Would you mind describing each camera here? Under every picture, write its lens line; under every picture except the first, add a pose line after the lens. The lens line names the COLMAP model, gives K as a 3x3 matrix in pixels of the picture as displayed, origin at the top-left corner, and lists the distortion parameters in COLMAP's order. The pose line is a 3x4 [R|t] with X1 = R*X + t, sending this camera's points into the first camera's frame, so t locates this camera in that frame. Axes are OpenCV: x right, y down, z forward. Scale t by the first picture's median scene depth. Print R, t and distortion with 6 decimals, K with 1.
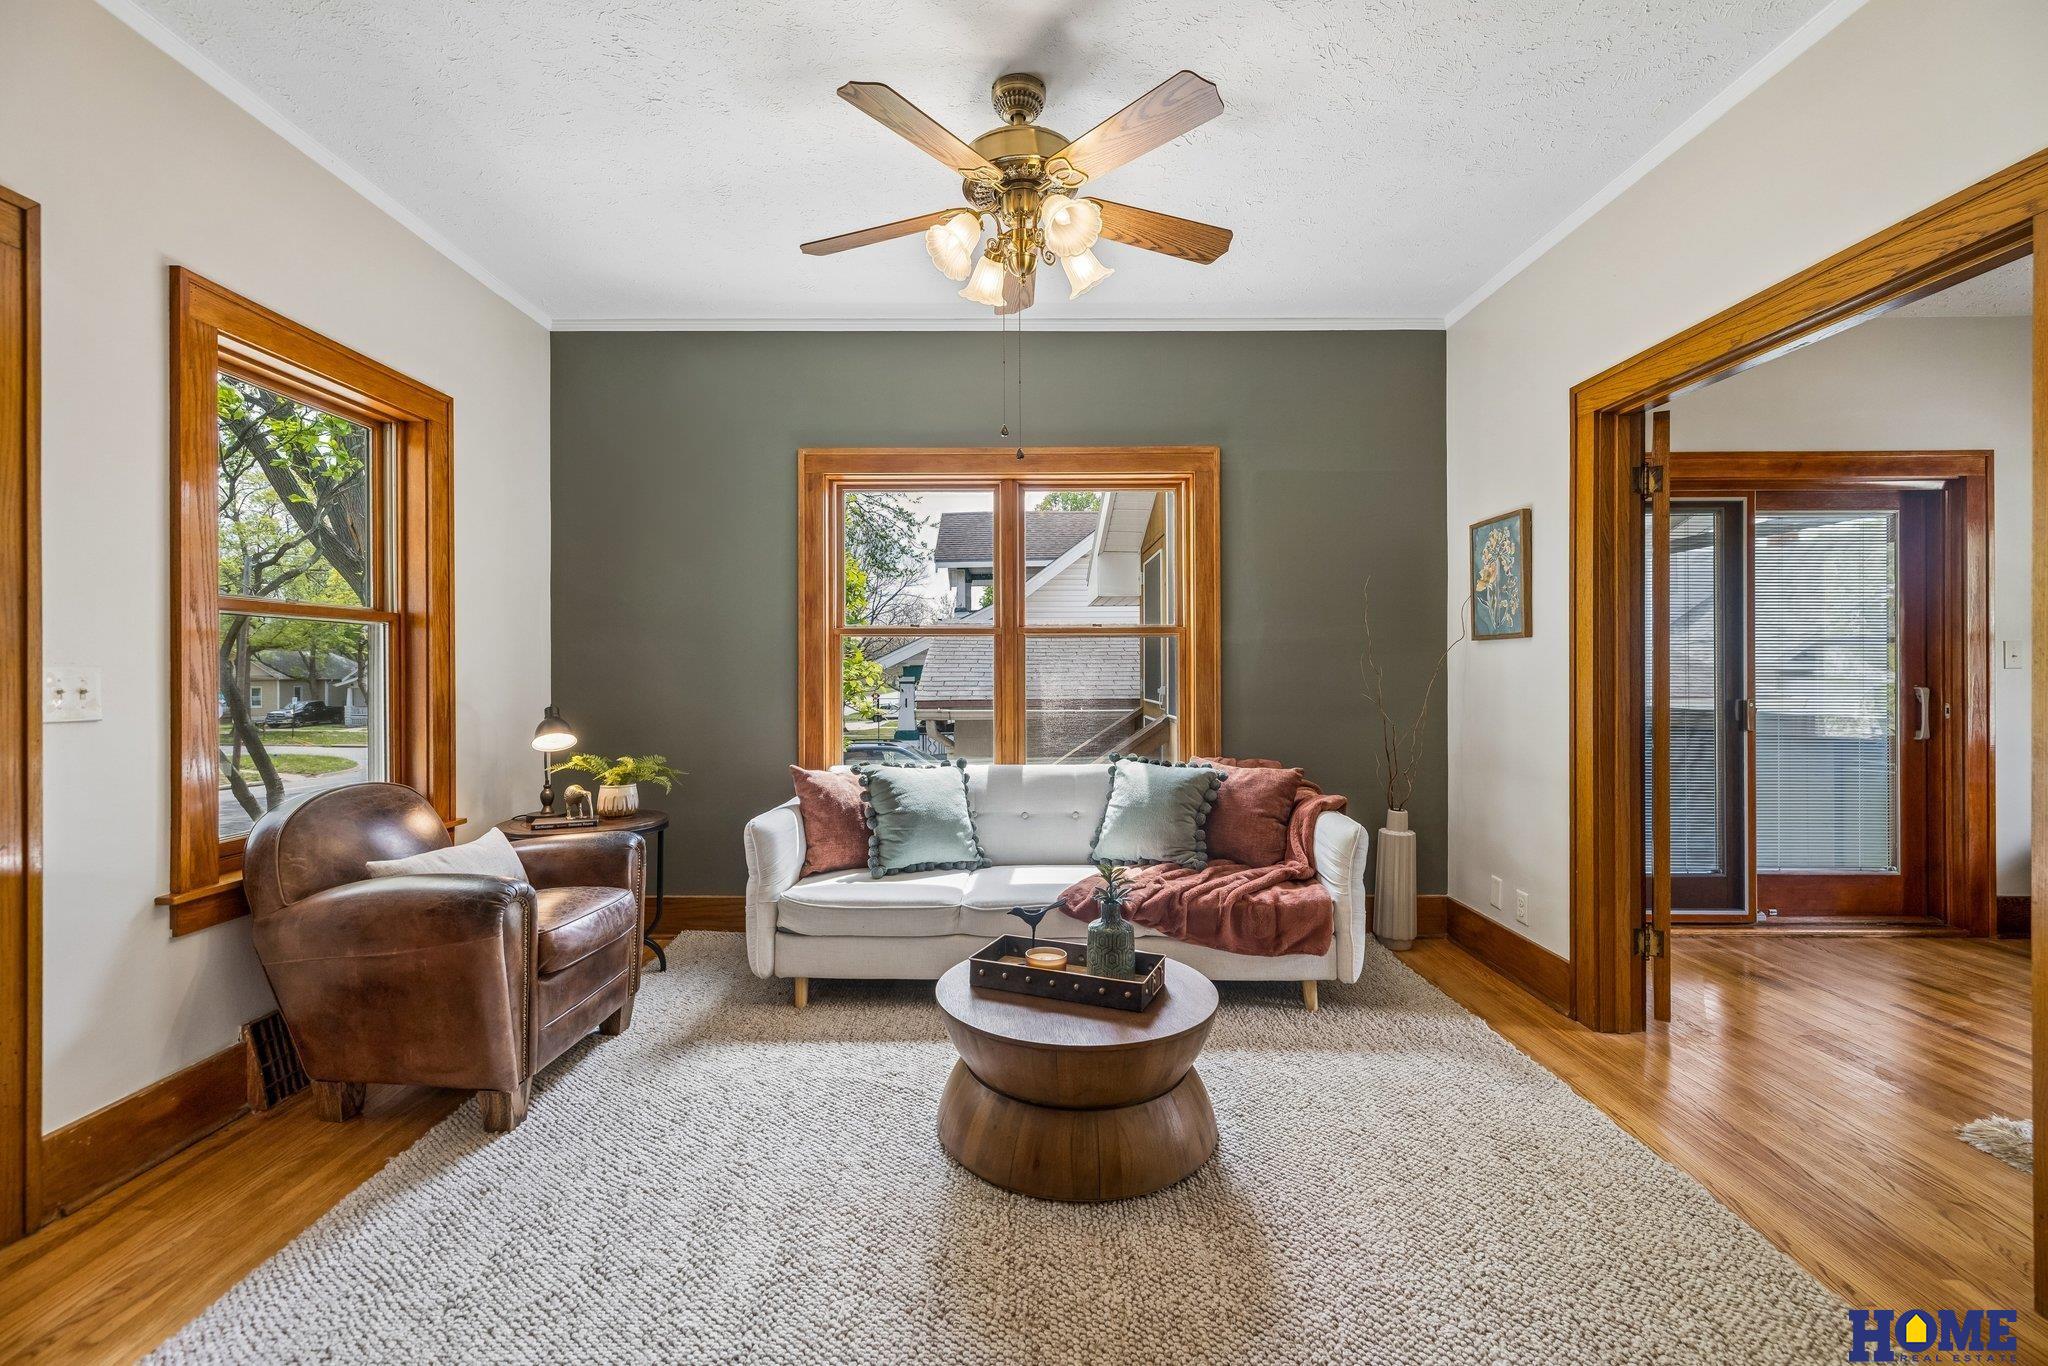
lens RADIAL K [[864.4, 0, 1015.8], [0, 864.4, 668.6], [0, 0, 1]] dist [0.002980, -0.000268]
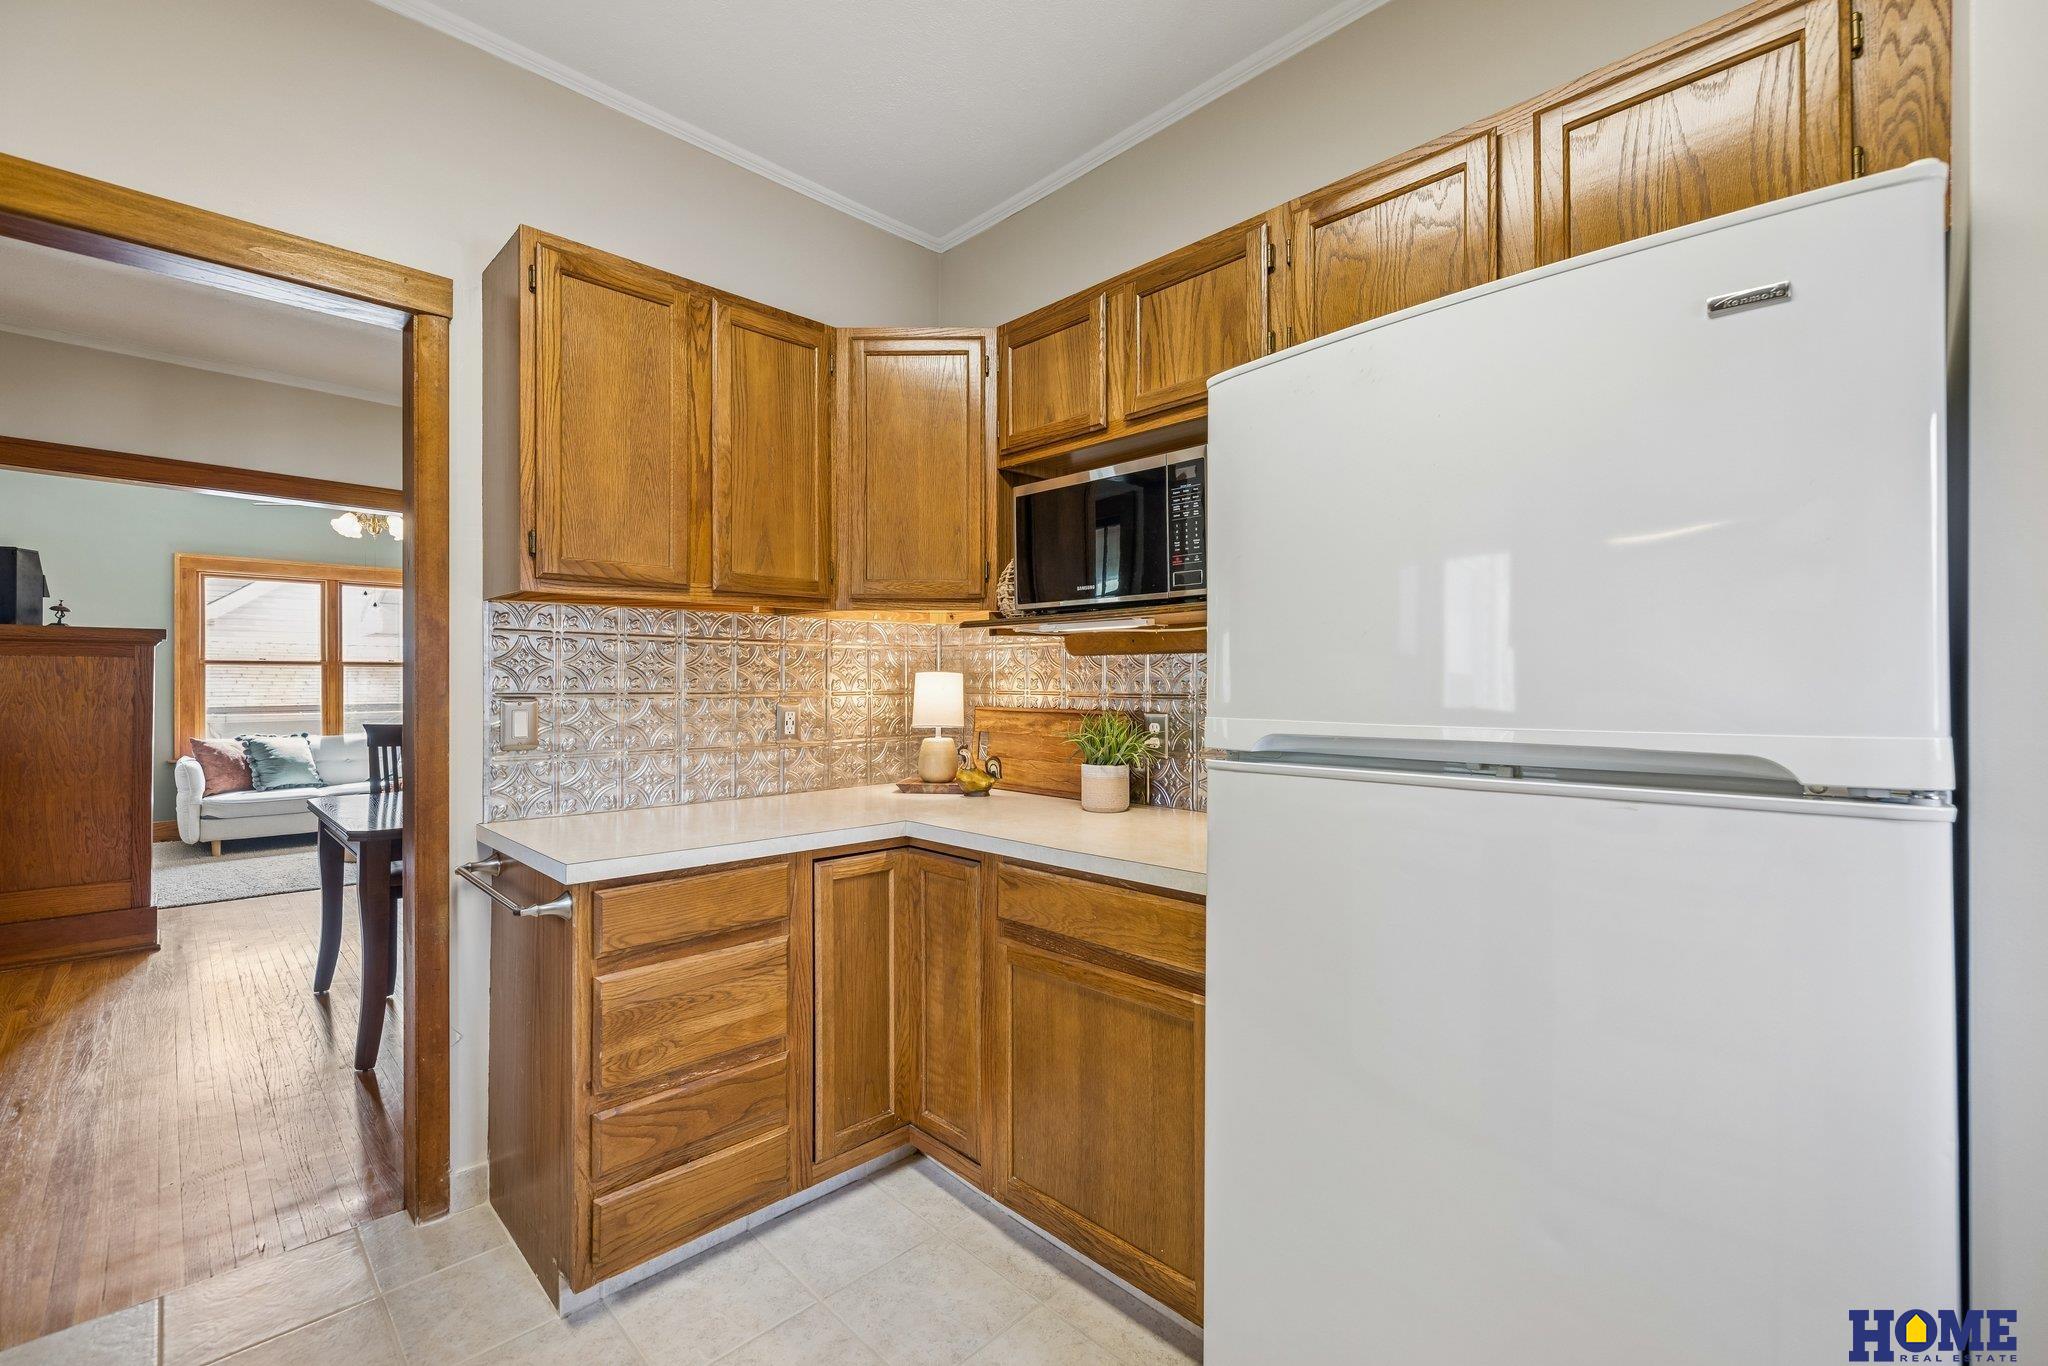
lens RADIAL K [[864.4, 0, 1014.8], [0, 864.4, 680.1], [0, 0, 1]] dist [0.002980, -0.000268]
pose [[0.709894, 0.007111, 0.704273, -0.318527], [-0.004641, 0.999975, -0.005419, -0.006931], [-0.704293, 0.000578, 0.709909, -1.531328]]
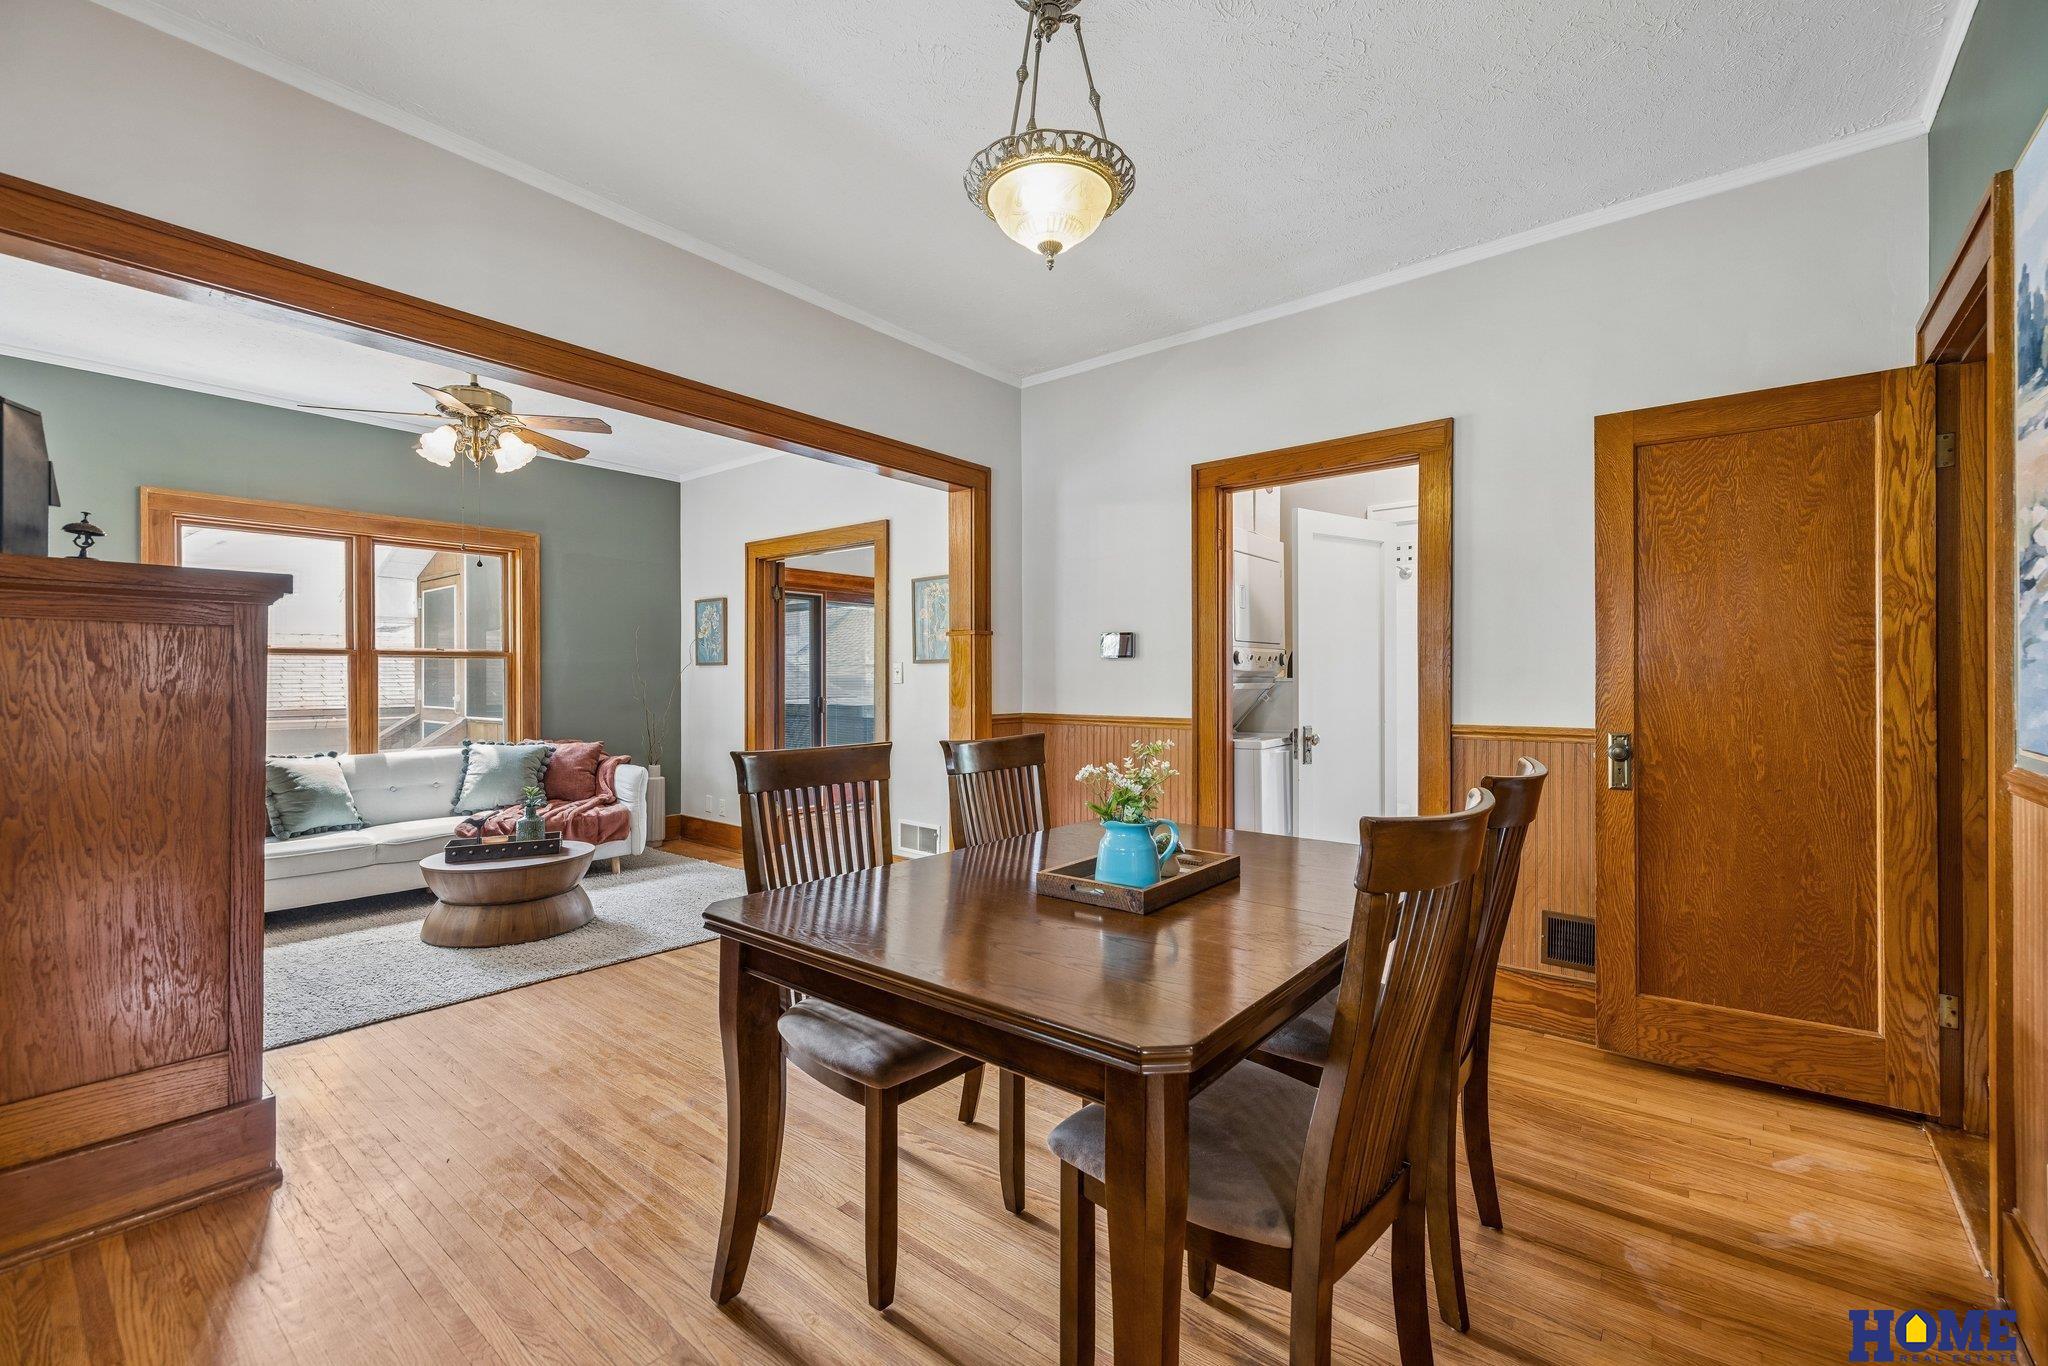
lens RADIAL K [[864.4, 0, 1019.8], [0, 864.4, 678.0], [0, 0, 1]] dist [0.002980, -0.000268]
pose [[0.631228, 0.004670, 0.775583, -0.461614], [-0.001338, 0.999987, -0.004933, 0.000006], [-0.775596, 0.002076, 0.631226, -0.684587]]
